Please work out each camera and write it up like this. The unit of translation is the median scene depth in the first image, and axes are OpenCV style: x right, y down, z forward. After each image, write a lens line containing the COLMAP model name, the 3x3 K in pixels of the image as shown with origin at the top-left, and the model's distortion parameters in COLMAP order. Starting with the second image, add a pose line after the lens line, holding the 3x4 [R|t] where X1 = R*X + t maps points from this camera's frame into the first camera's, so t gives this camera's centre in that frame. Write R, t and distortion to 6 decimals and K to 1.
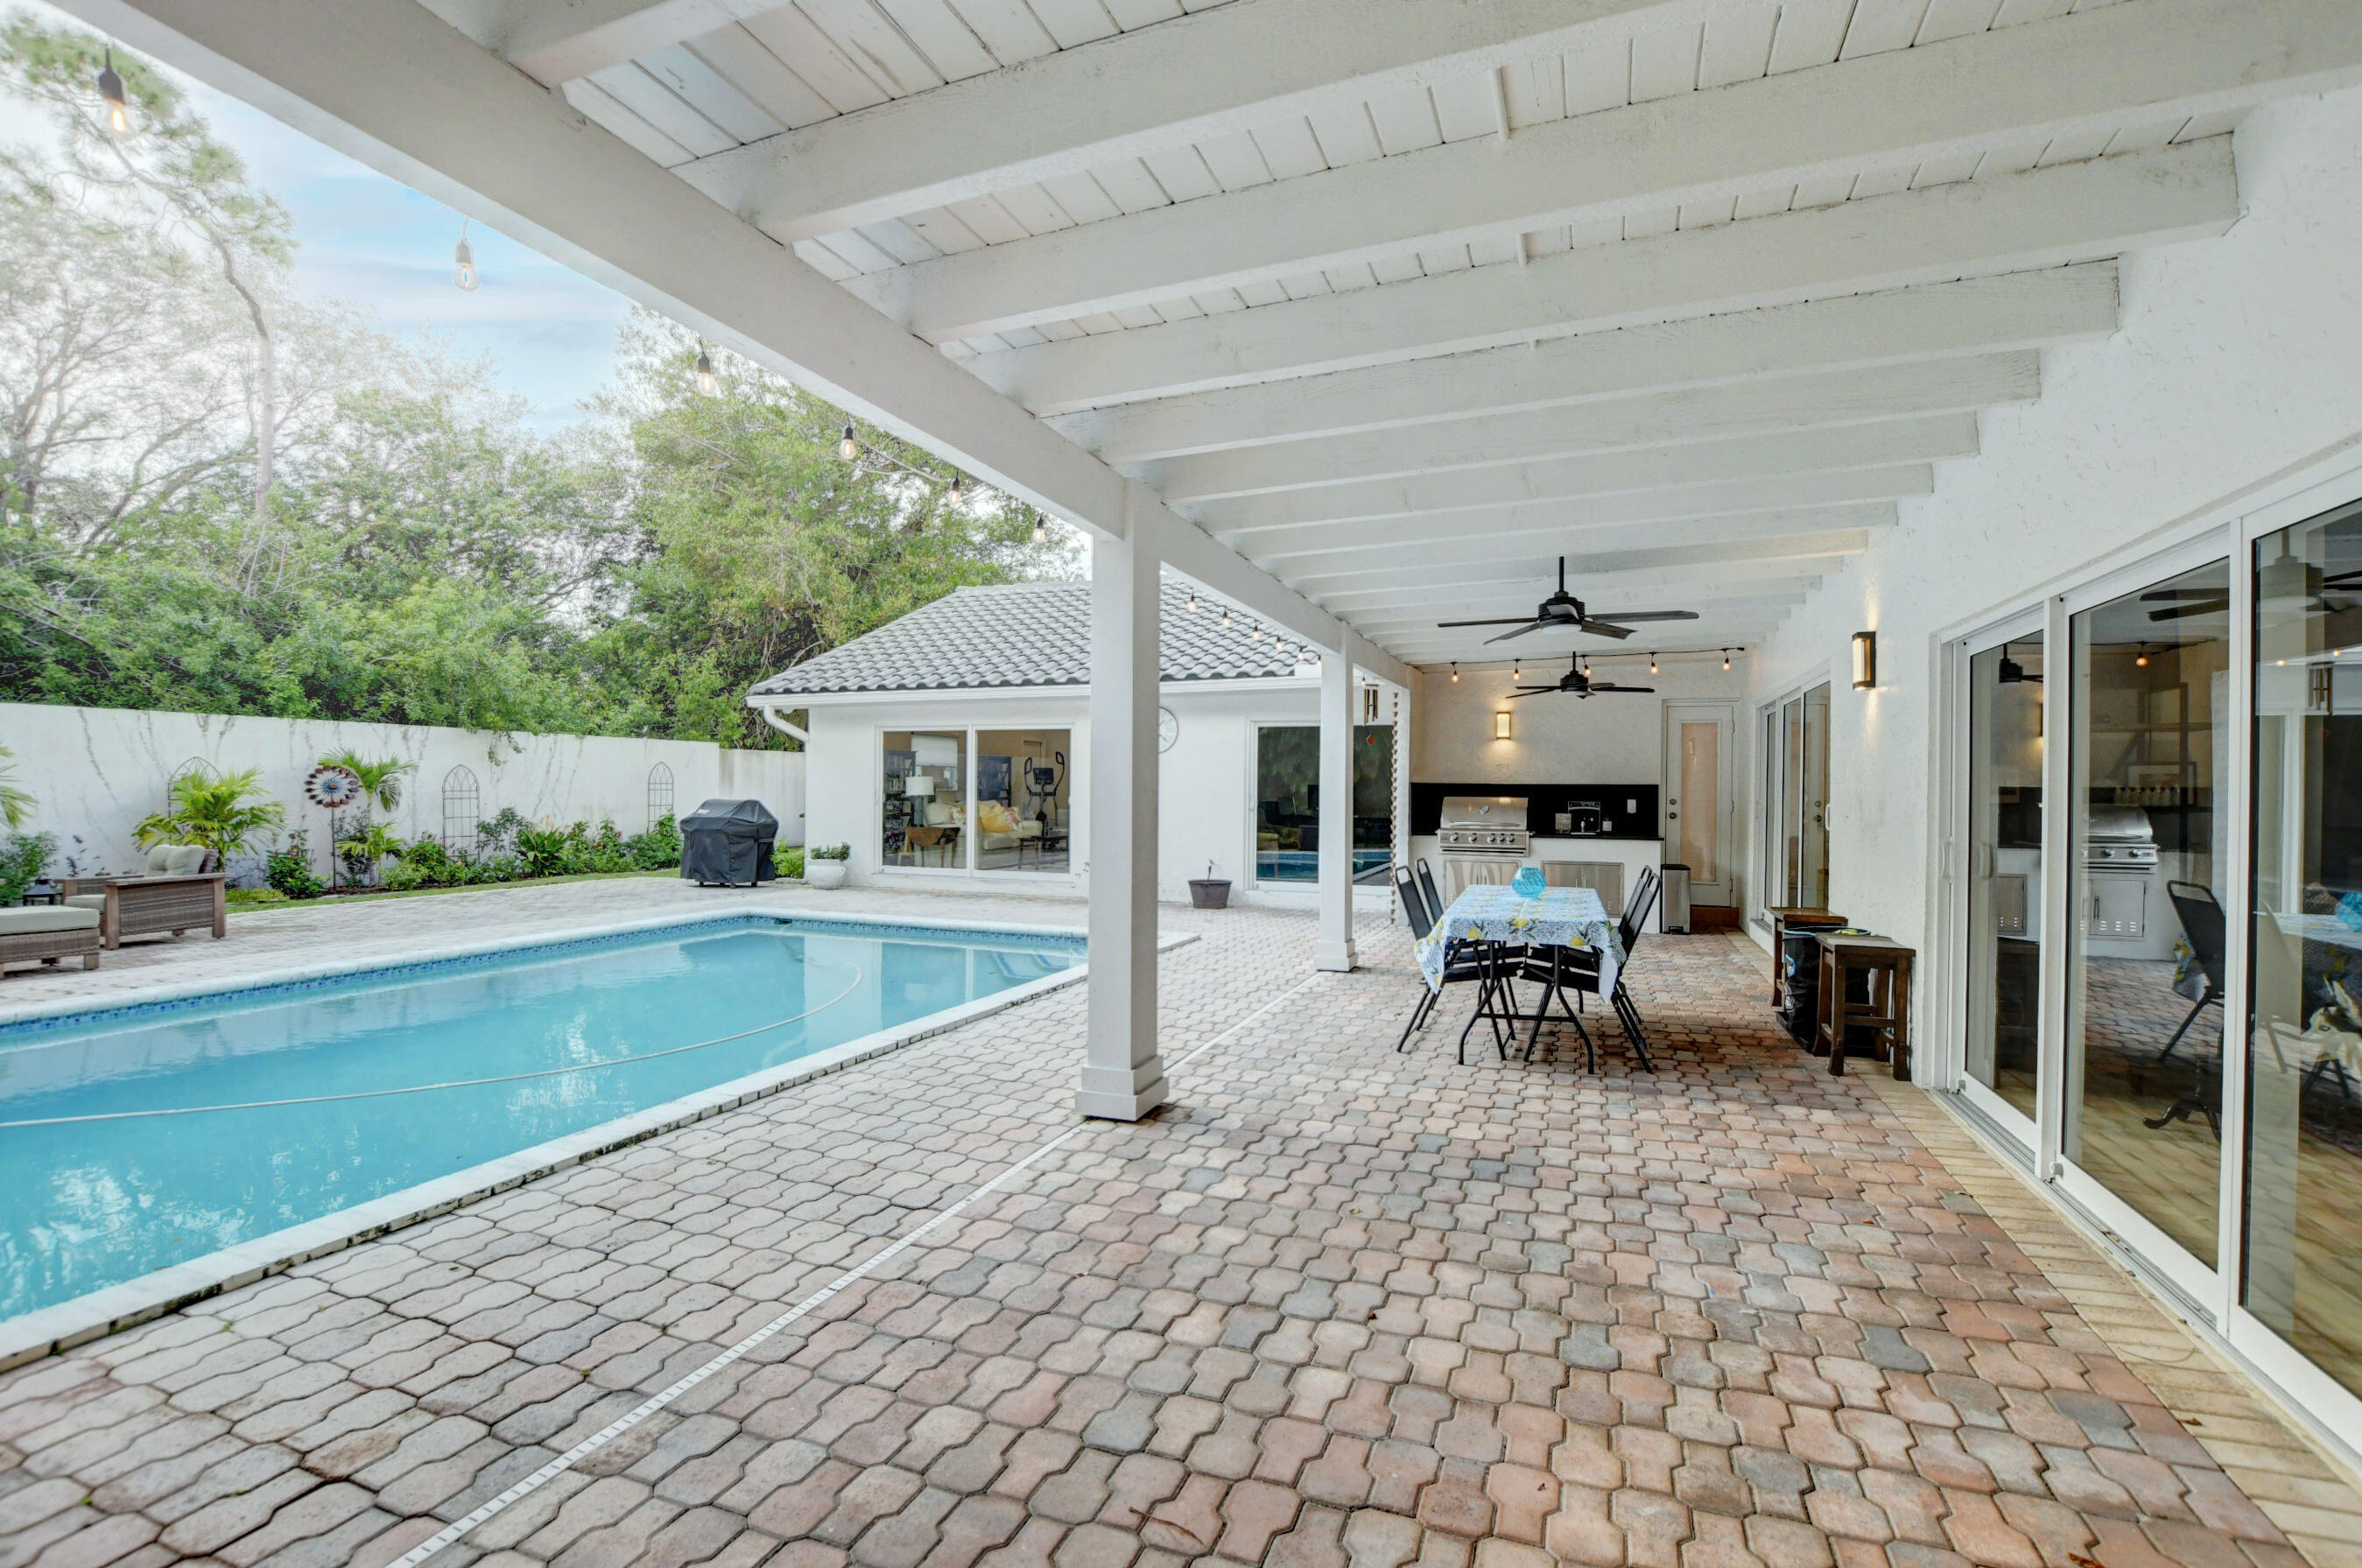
lens RADIAL K [[1079.1, 0, 1172.9], [0, 1079.1, 794.8], [0, 0, 1]] dist [-0.024010, 0.000733]
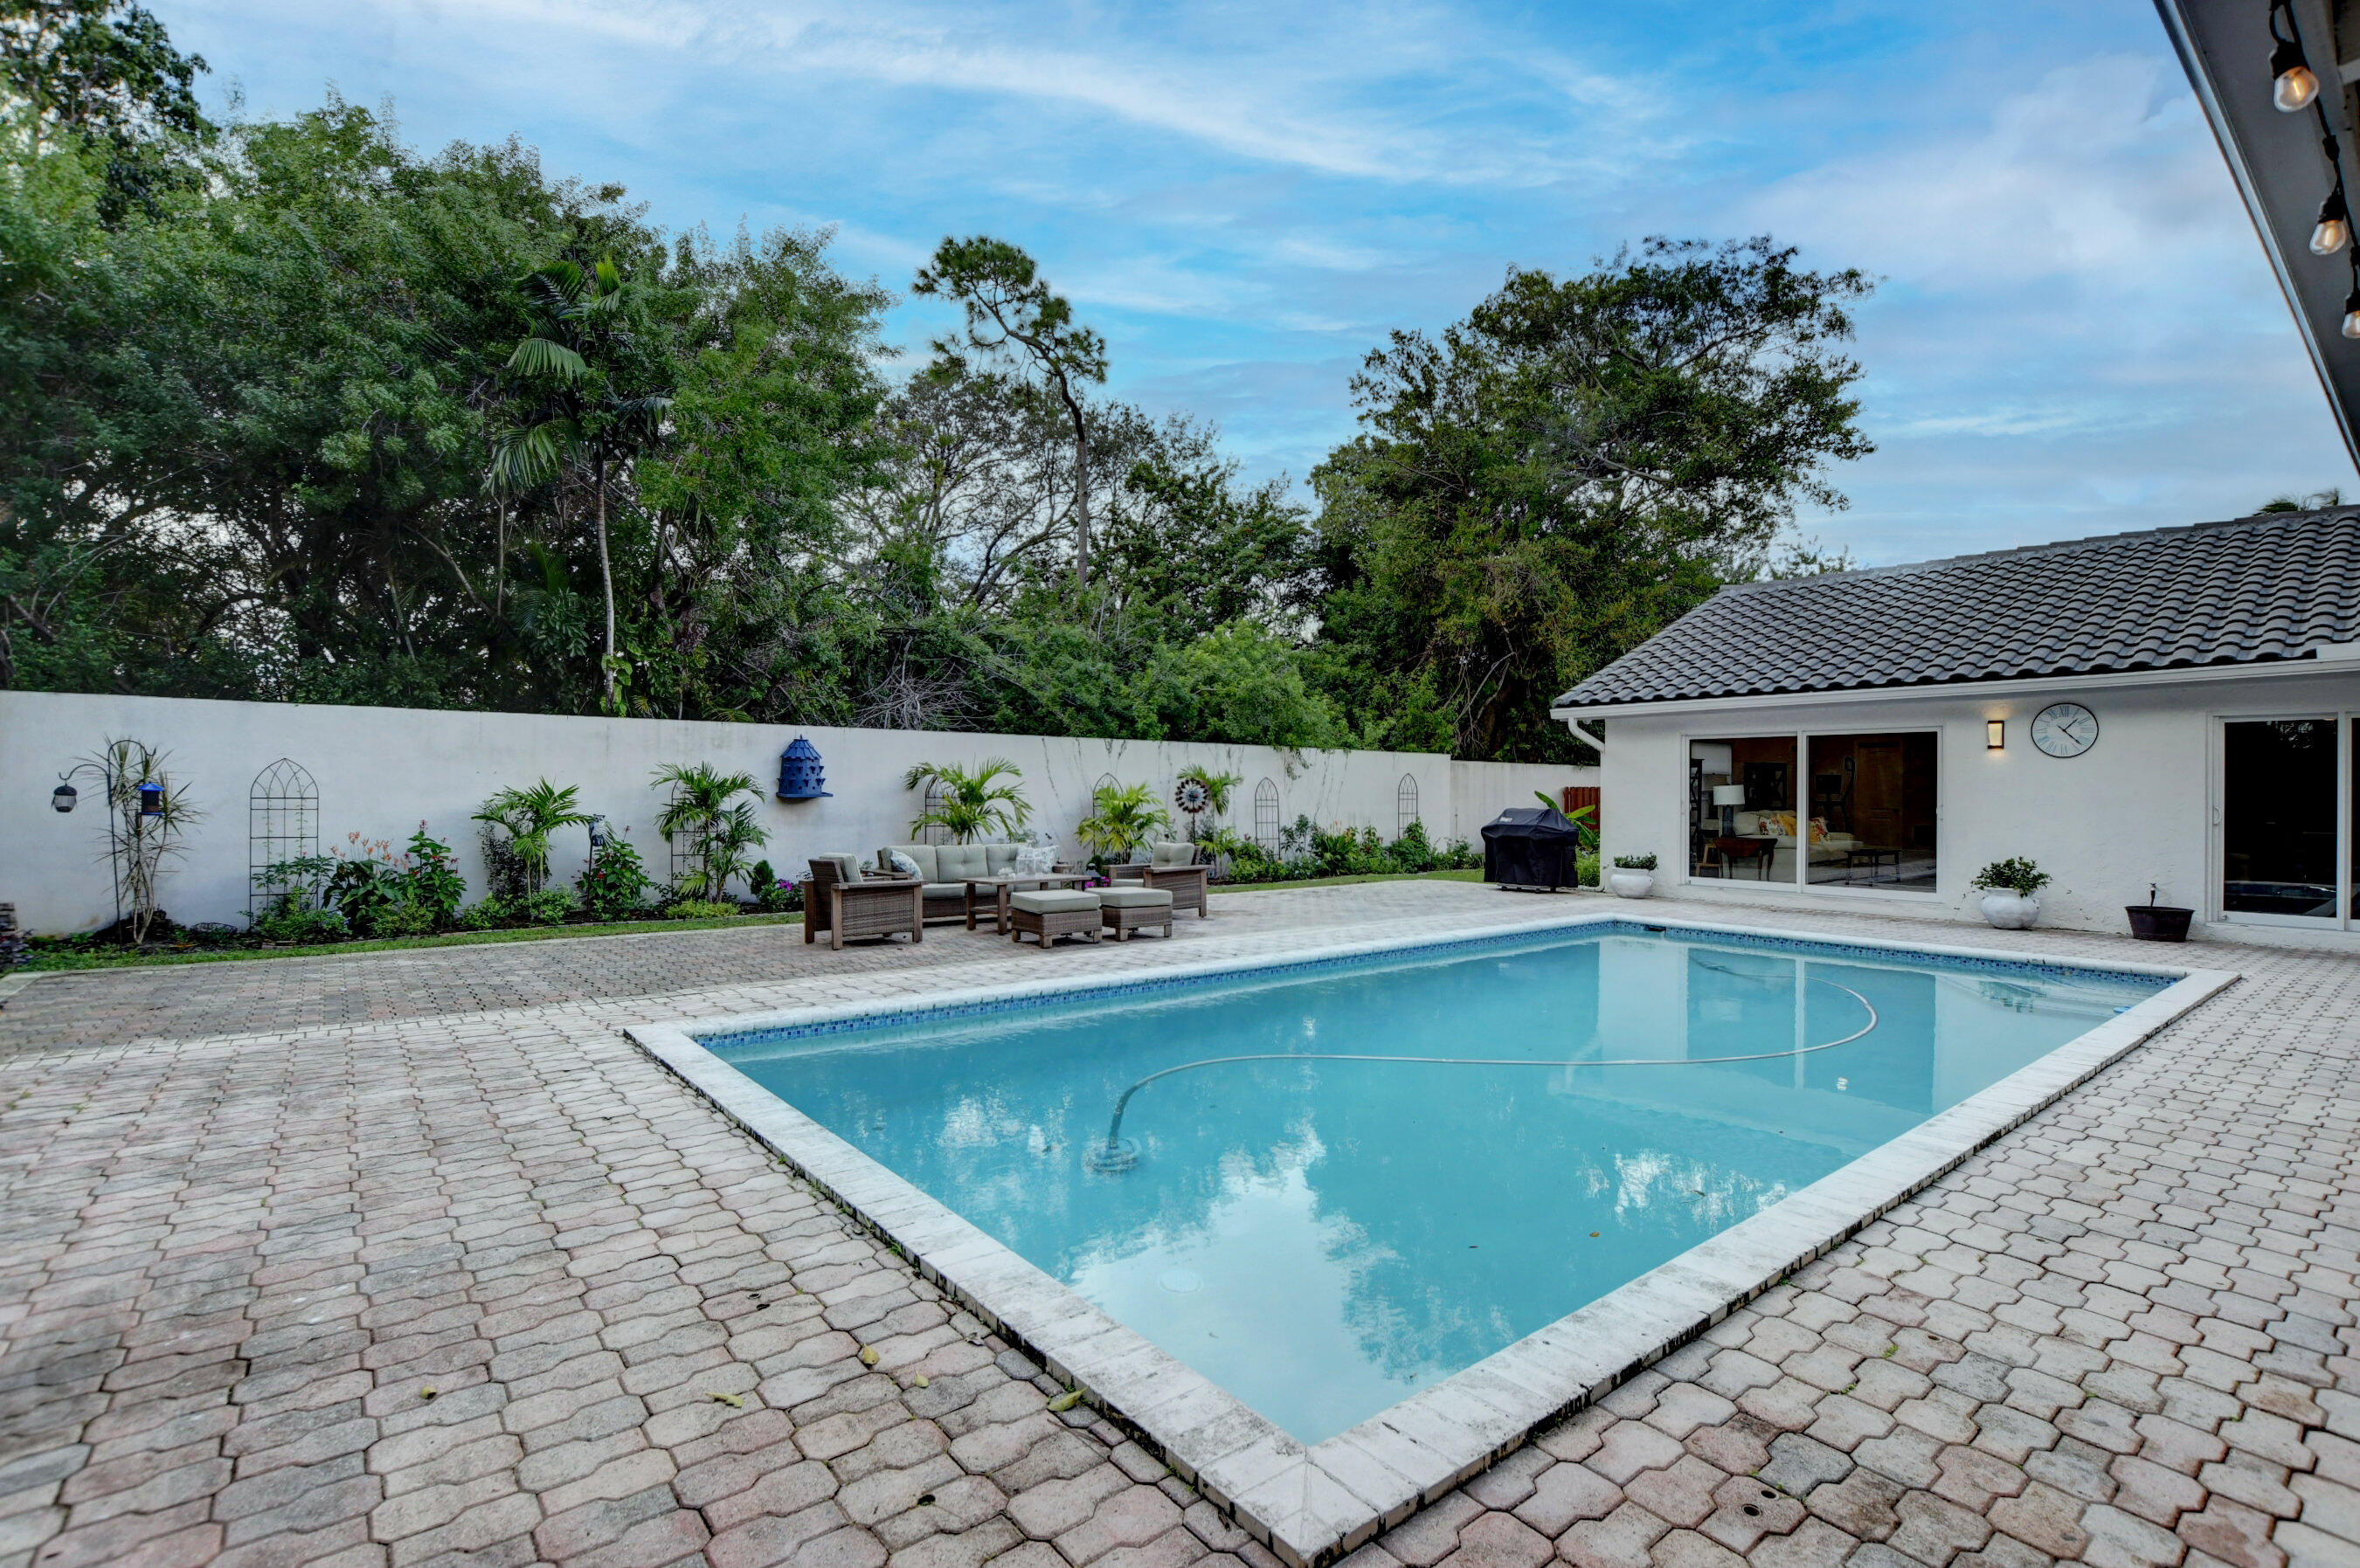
lens RADIAL K [[1080.3, 0, 1172.6], [0, 1080.3, 778.2], [0, 0, 1]] dist [-0.028370, 0.000341]
pose [[0.862495, -0.008281, -0.505998, -0.176985], [-0.003528, 0.999743, -0.022375, -0.000161], [0.506054, 0.021083, 0.862244, -0.077681]]
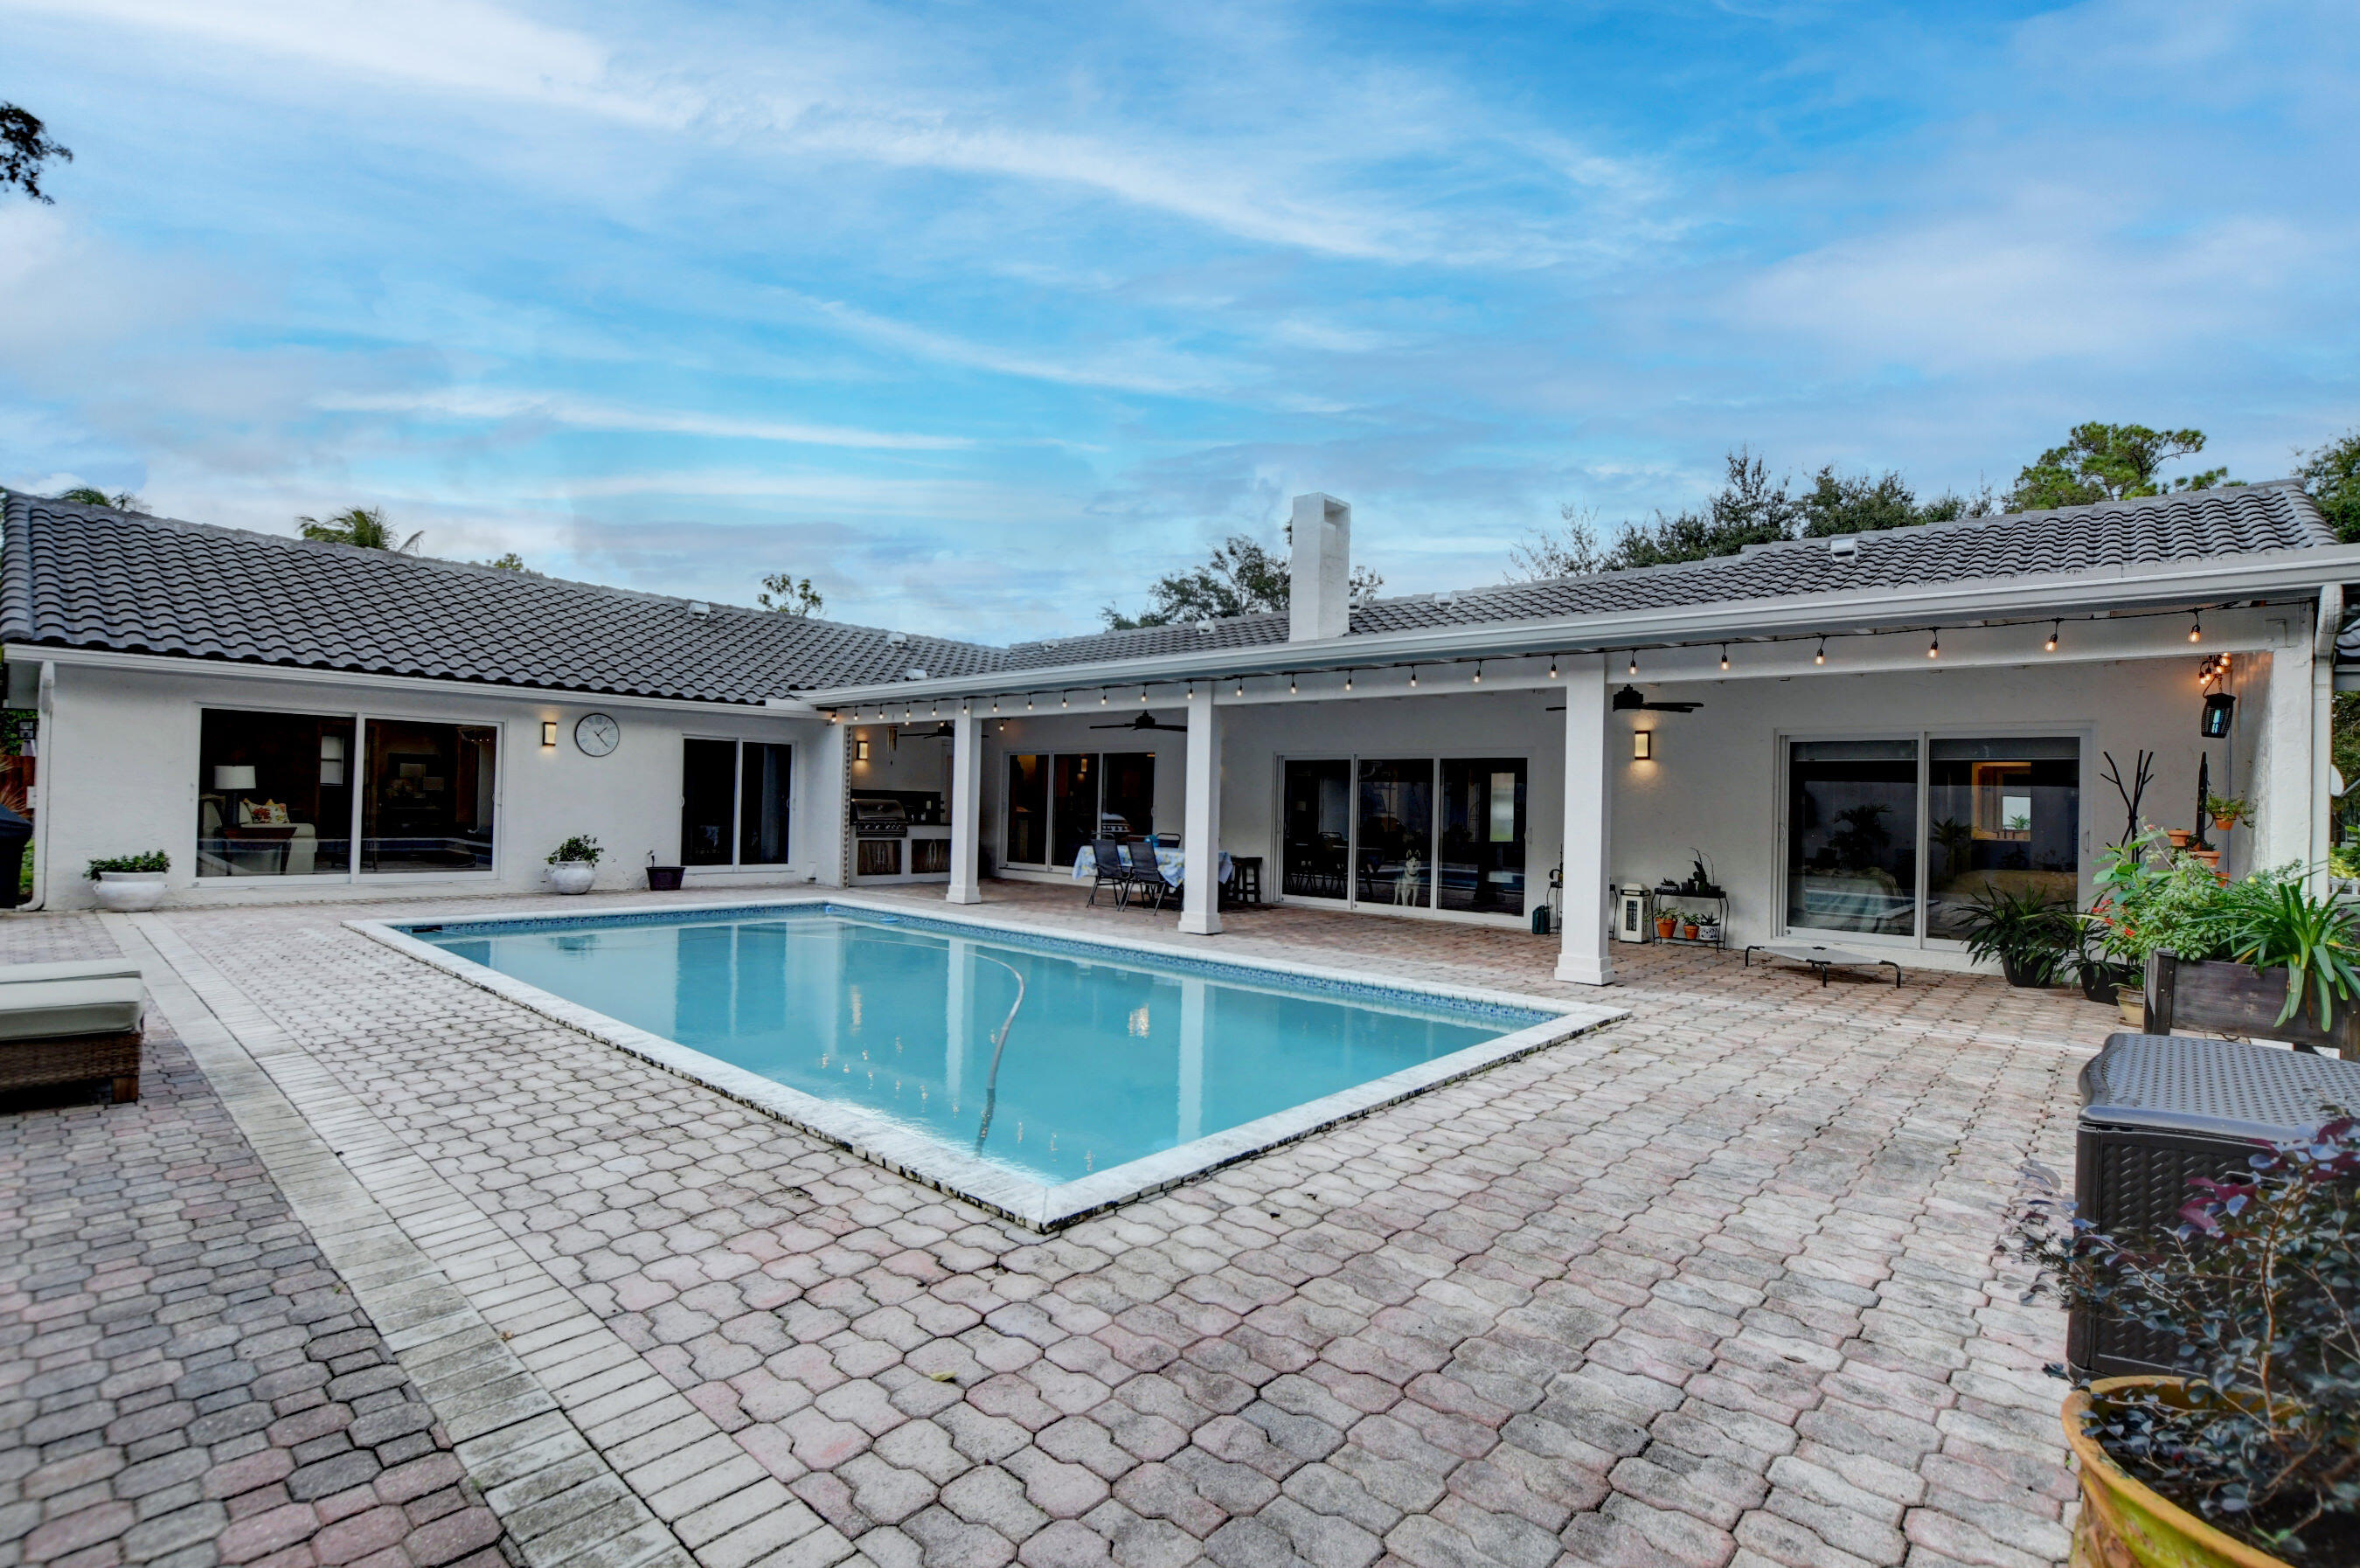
lens RADIAL K [[1080.4, 0, 1172.6], [0, 1080.4, 778.2], [0, 0, 1]] dist [-0.028370, 0.000341]
pose [[0.358057, 0.024071, 0.933389, -0.717701], [-0.016970, 0.999670, -0.019271, -0.003840], [-0.933546, -0.008939, 0.358347, 0.051160]]
